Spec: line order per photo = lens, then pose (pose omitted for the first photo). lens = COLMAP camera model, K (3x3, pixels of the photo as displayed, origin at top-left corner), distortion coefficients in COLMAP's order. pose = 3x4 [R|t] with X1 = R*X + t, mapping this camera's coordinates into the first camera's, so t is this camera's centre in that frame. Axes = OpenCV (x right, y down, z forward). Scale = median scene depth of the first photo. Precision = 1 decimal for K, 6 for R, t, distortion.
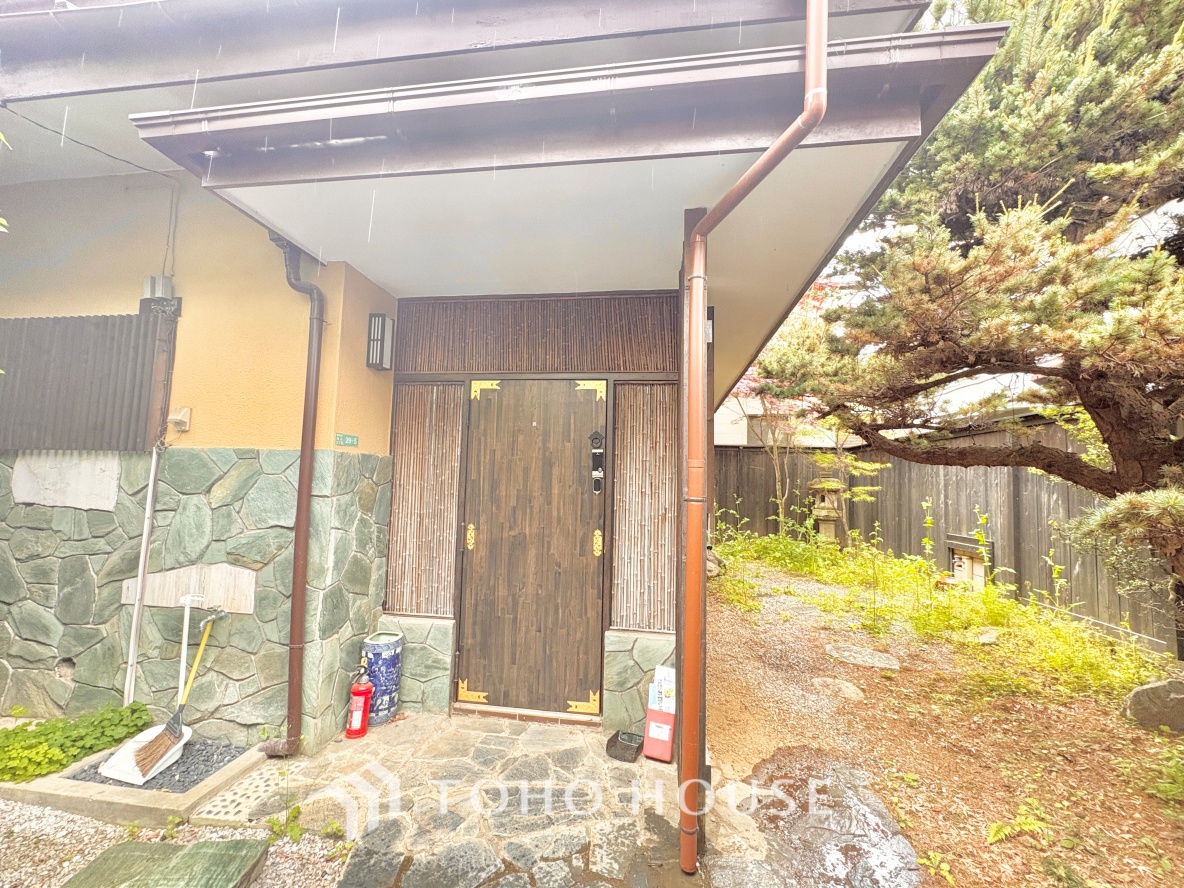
lens RADIAL K [[469.4, 0, 592.6], [0, 469.4, 443.3], [0, 0, 1]] dist [-0.001717, 0.000333]
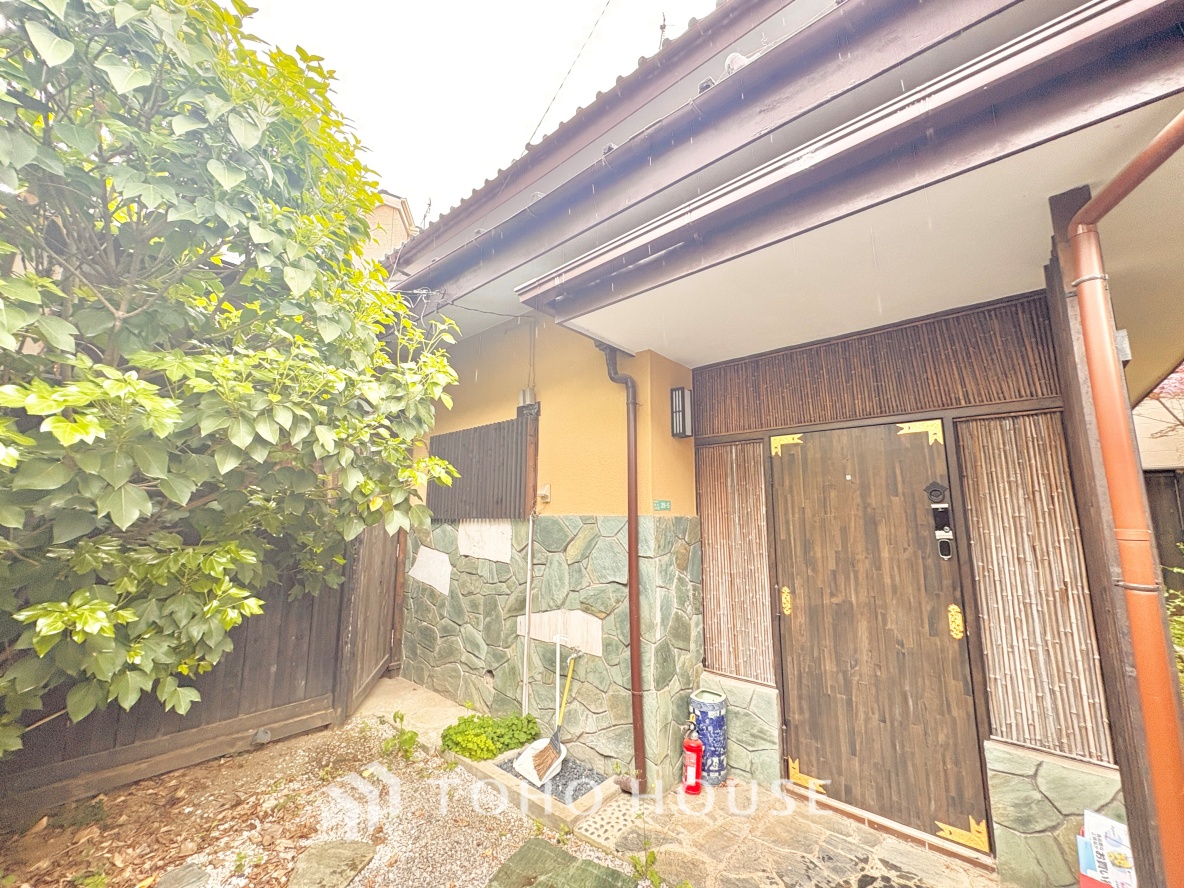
lens RADIAL K [[469.4, 0, 592.9], [0, 469.4, 443.3], [0, 0, 1]] dist [-0.001717, 0.000333]
pose [[0.833782, -0.105591, -0.541902, -0.039078], [0.059892, 0.993047, -0.101348, -0.045895], [0.548836, 0.052047, 0.834308, -0.024597]]
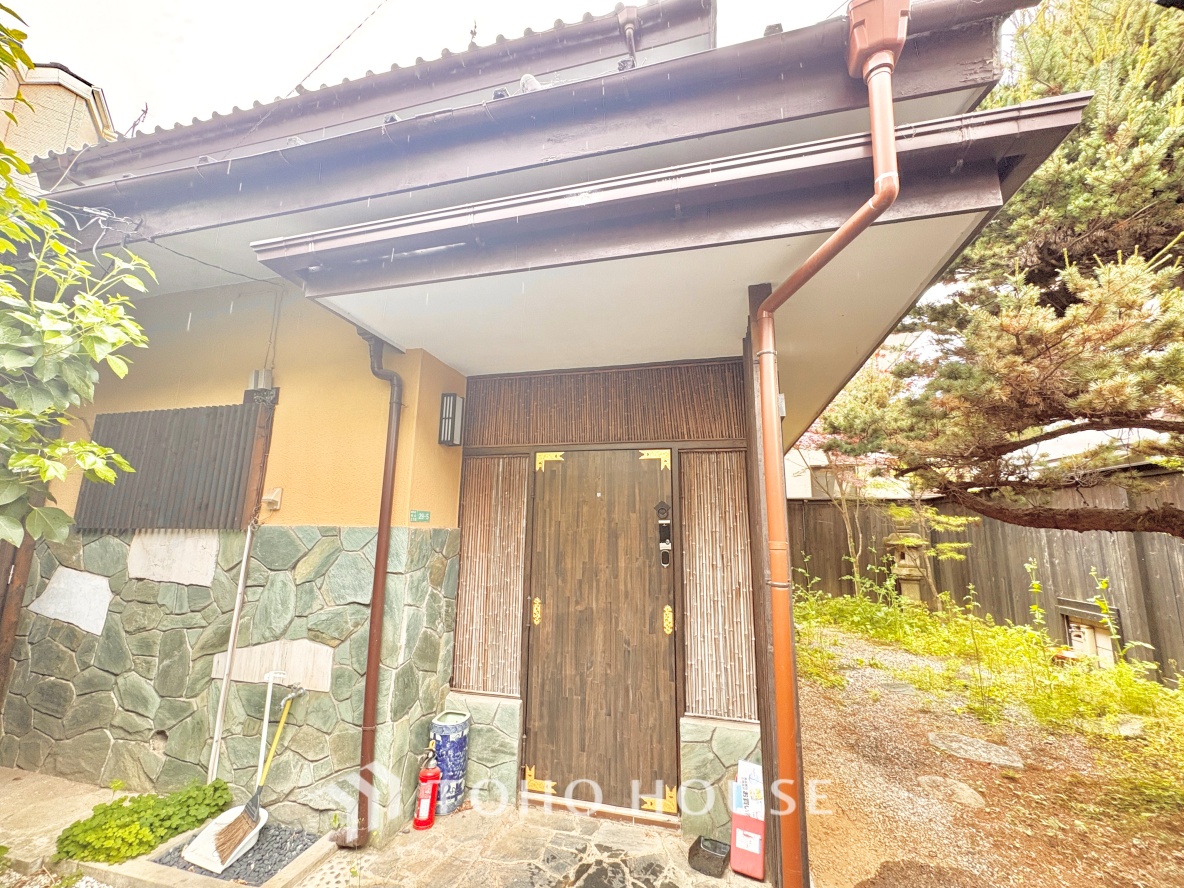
lens RADIAL K [[469.4, 0, 592.4], [0, 469.4, 443.5], [0, 0, 1]] dist [-0.001717, 0.000333]
pose [[0.993848, -0.031616, -0.106148, -0.029150], [0.020098, 0.993961, -0.107875, -0.043464], [0.108918, 0.105078, 0.988481, 0.002079]]
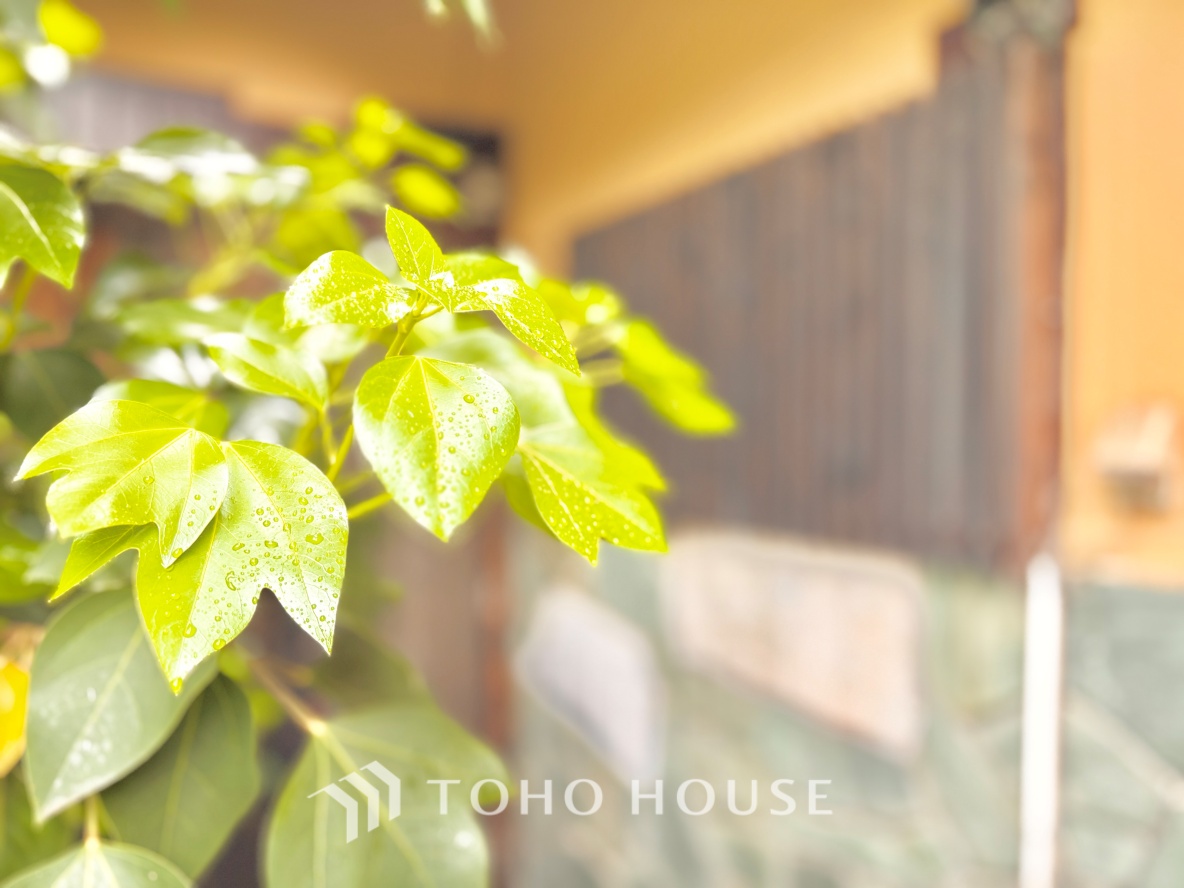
lens RADIAL K [[903.9, 0, 591.6], [0, 903.9, 452.0], [0, 0, 1]] dist [0.008888, 0.003495]
pose [[0.593485, -0.023655, -0.804497, -0.623751], [0.100085, 0.993978, 0.044607, -0.096109], [0.798598, -0.106992, 0.592279, 0.465194]]
